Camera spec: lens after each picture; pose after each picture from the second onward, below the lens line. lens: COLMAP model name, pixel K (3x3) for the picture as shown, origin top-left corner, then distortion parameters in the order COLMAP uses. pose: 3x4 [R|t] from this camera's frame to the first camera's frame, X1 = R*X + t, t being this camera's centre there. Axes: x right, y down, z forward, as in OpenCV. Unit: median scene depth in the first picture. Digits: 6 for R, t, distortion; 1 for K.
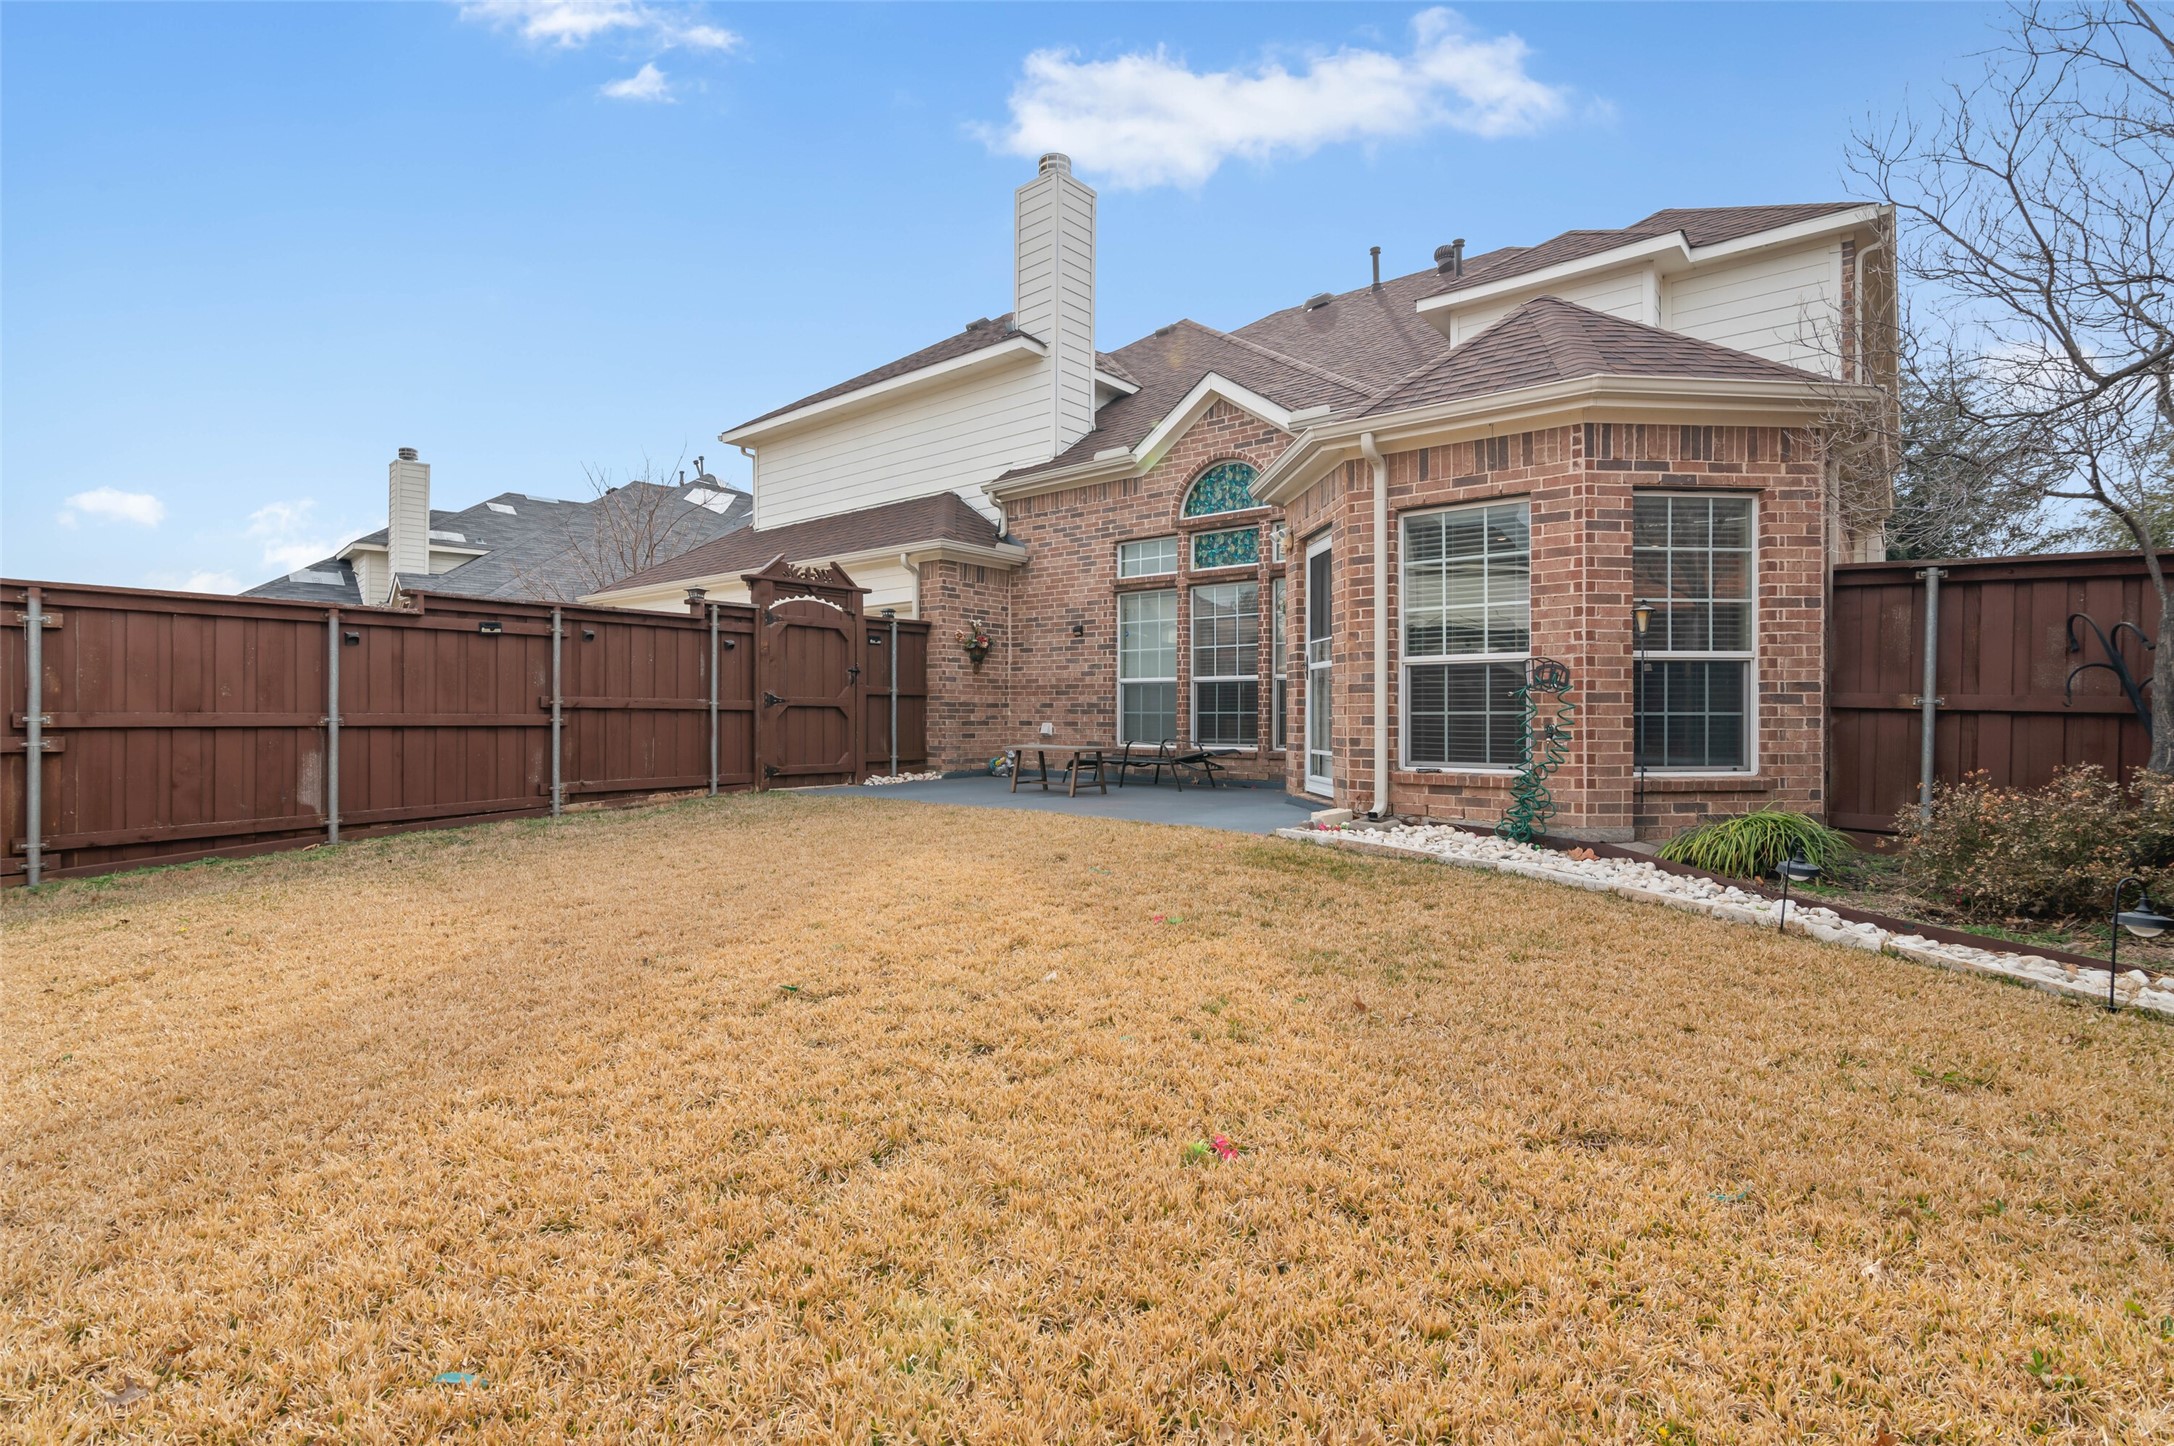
lens RADIAL K [[997.1, 0, 1087.0], [0, 997.1, 723.0], [0, 0, 1]] dist [-0.000904, 0.000002]
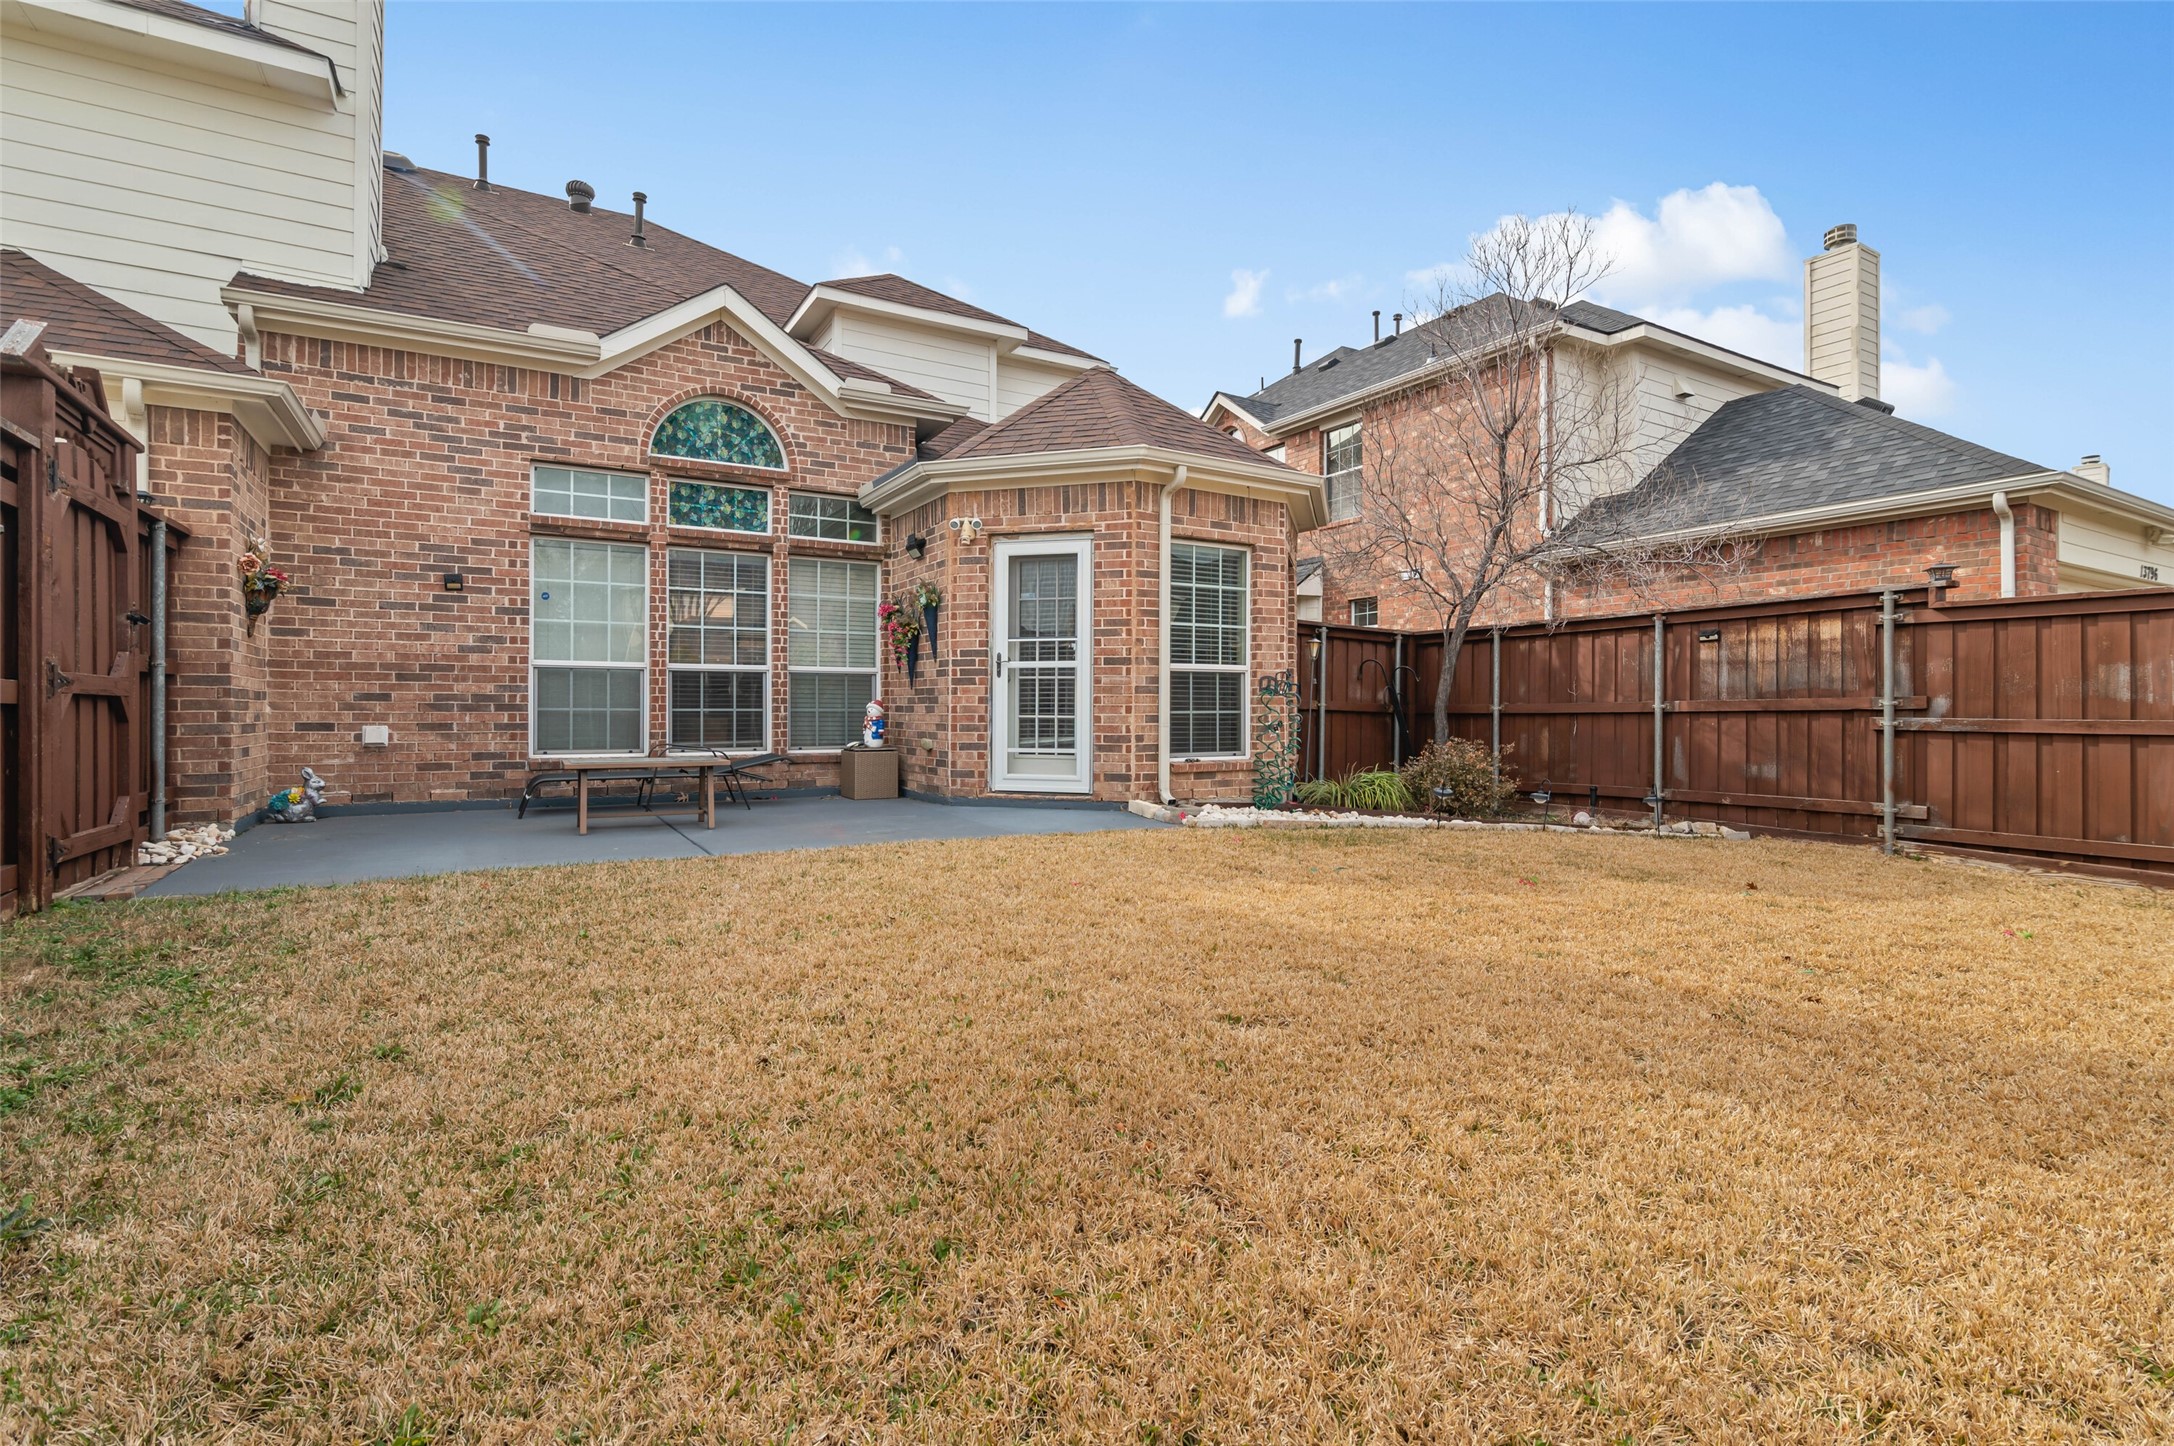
lens RADIAL K [[997.1, 0, 1087.0], [0, 997.1, 723.0], [0, 0, 1]] dist [-0.000904, 0.000002]
pose [[0.363233, -0.011495, 0.931627, -0.499399], [0.005871, 0.999932, 0.010048, -0.005926], [-0.931680, 0.001820, 0.363276, 0.419910]]
